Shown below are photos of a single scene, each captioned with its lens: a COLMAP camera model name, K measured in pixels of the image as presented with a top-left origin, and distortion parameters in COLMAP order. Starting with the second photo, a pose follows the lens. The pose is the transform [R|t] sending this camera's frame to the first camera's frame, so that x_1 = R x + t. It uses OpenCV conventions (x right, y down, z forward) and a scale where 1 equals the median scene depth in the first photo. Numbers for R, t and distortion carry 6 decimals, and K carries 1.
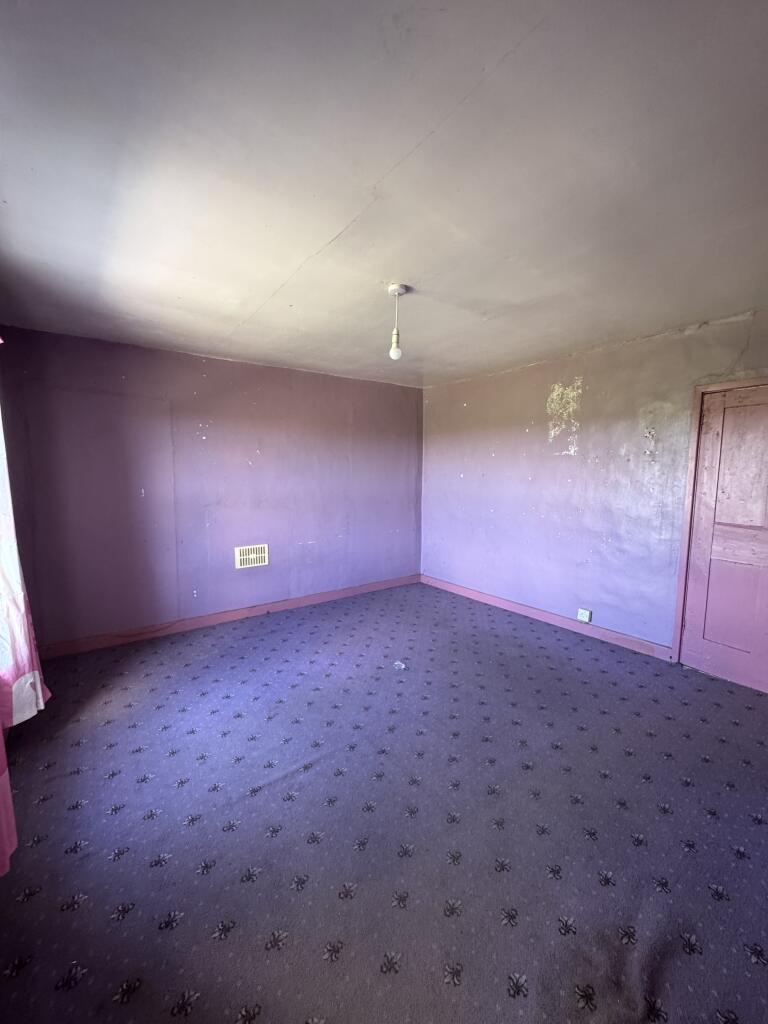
lens RADIAL K [[406.2, 0, 384.0], [0, 406.2, 512.0], [0, 0, 1]] dist [-0.001976, 0.000275]
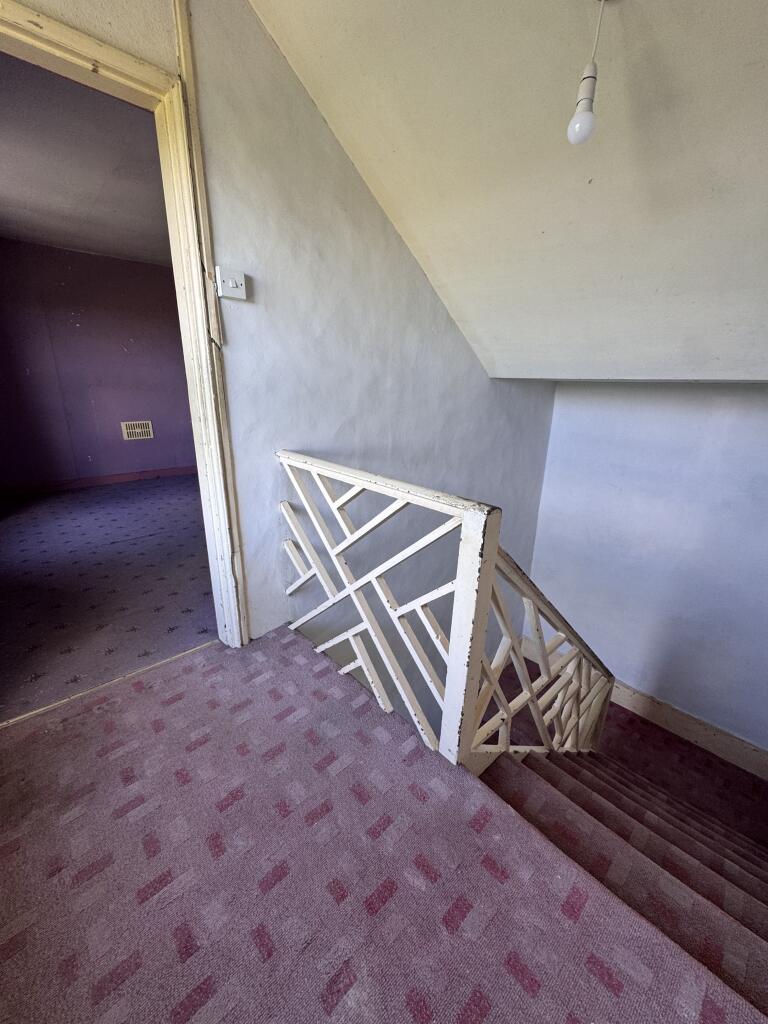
lens RADIAL K [[406.2, 0, 384.0], [0, 406.2, 512.0], [0, 0, 1]] dist [-0.001976, 0.000275]
pose [[0.993881, -0.023364, 0.107954, 0.338055], [0.000848, 0.978957, 0.204065, 0.122046], [-0.110450, -0.202725, 0.972987, -0.400921]]
